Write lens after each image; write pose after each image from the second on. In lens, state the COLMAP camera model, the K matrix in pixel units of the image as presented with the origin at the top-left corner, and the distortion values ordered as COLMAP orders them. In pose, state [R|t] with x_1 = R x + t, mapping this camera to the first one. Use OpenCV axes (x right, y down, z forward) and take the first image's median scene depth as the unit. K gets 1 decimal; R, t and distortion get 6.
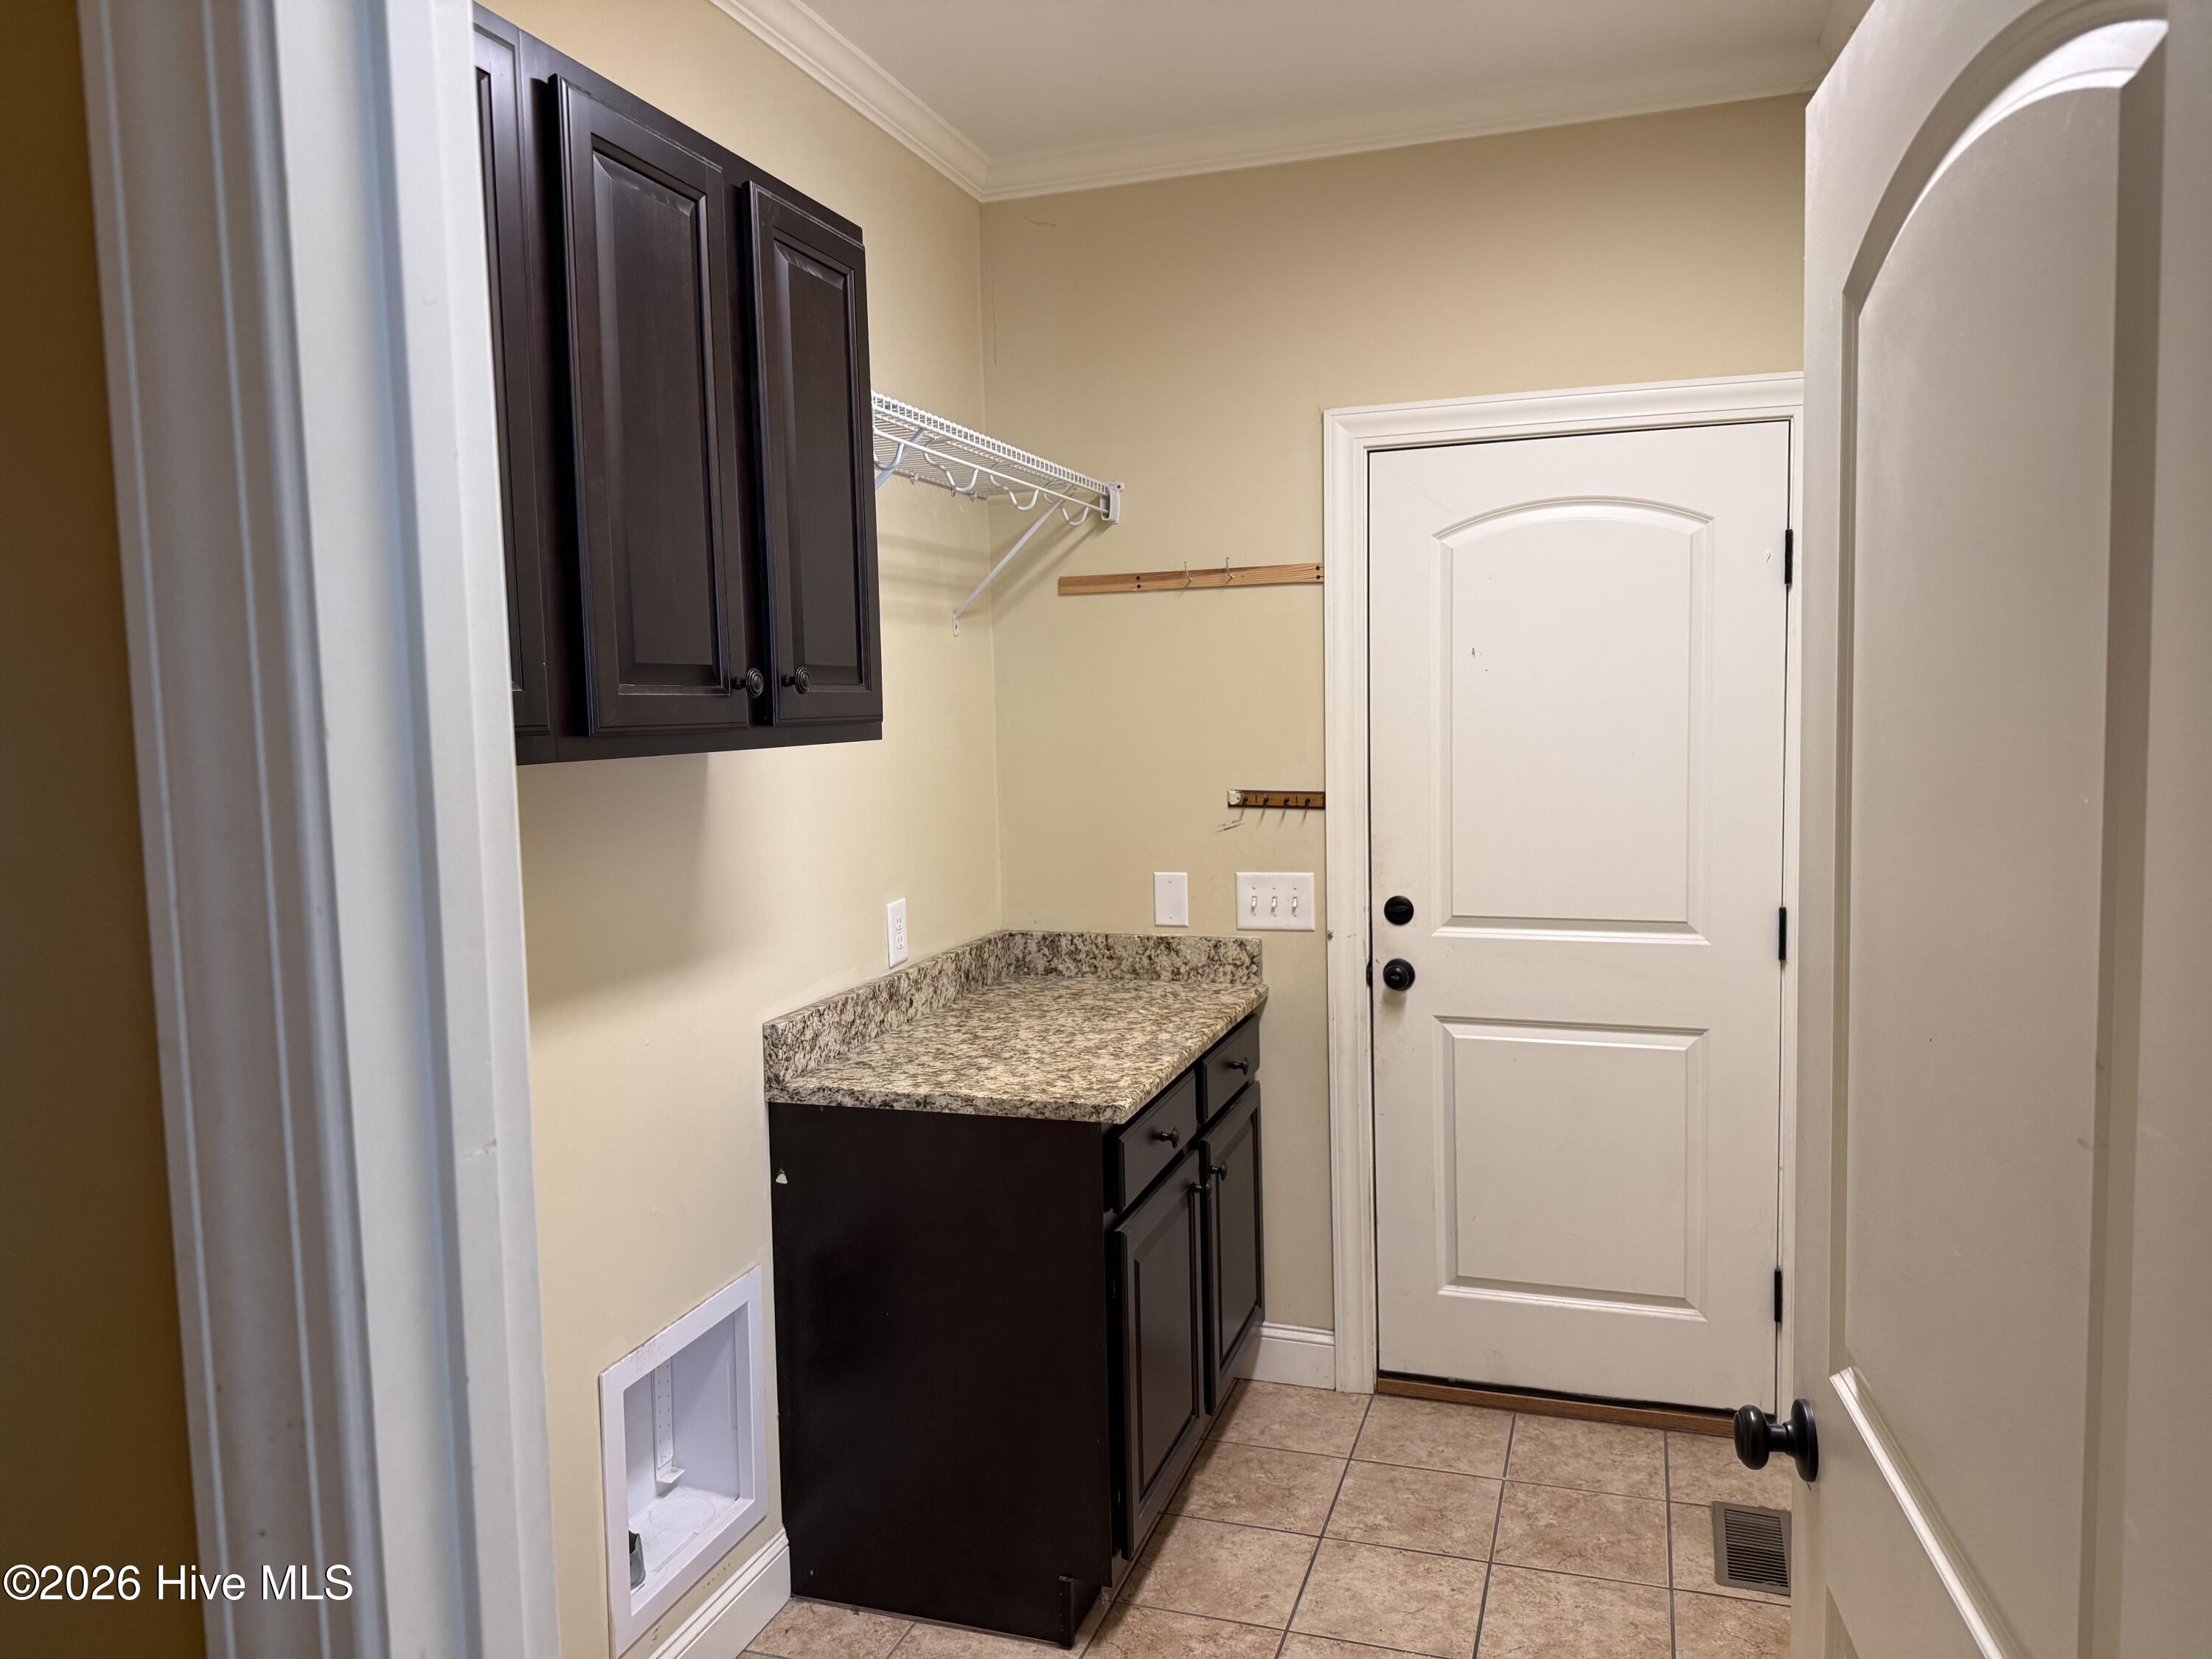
lens RADIAL K [[1543.2, 0, 1106.0], [0, 1543.2, 829.5], [0, 0, 1]] dist [0.186532, -0.392105]
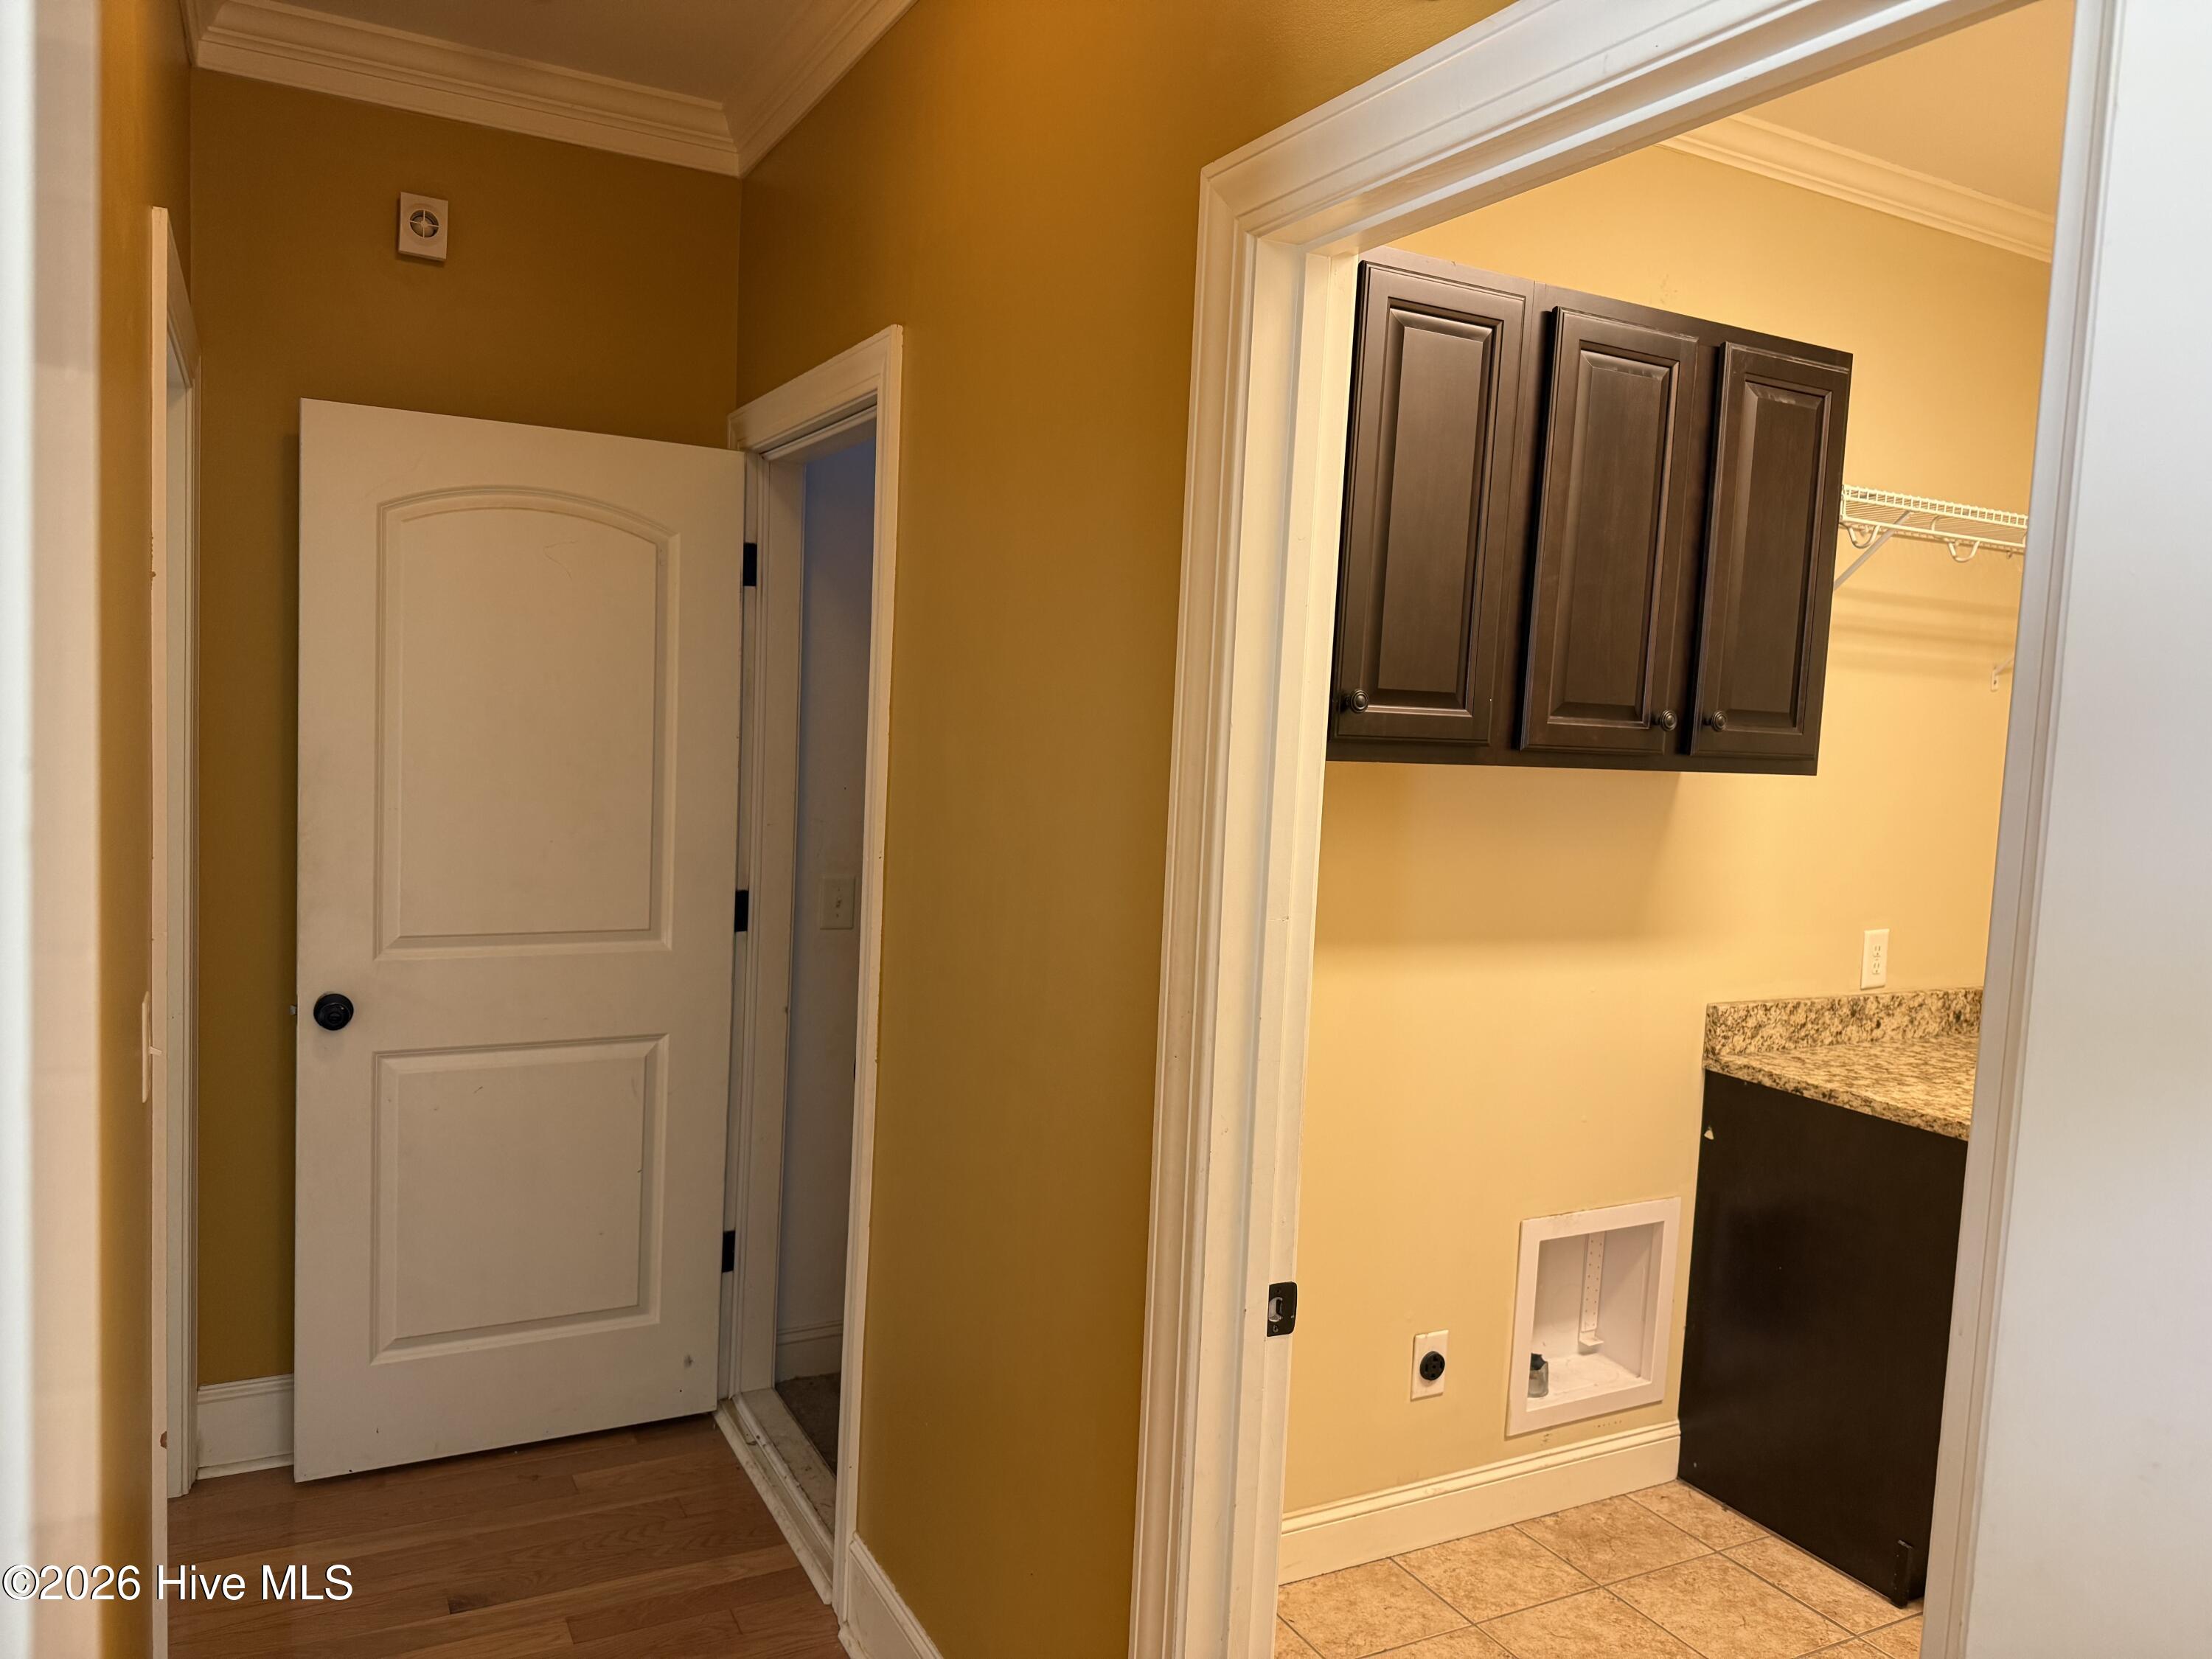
lens RADIAL K [[1543.2, 0, 1106.0], [0, 1543.2, 829.5], [0, 0, 1]] dist [0.186532, -0.392105]
pose [[0.721430, 0.109614, -0.683757, 0.265243], [-0.124762, 0.991809, 0.027363, 0.015504], [0.681156, 0.065567, 0.729197, -0.218302]]
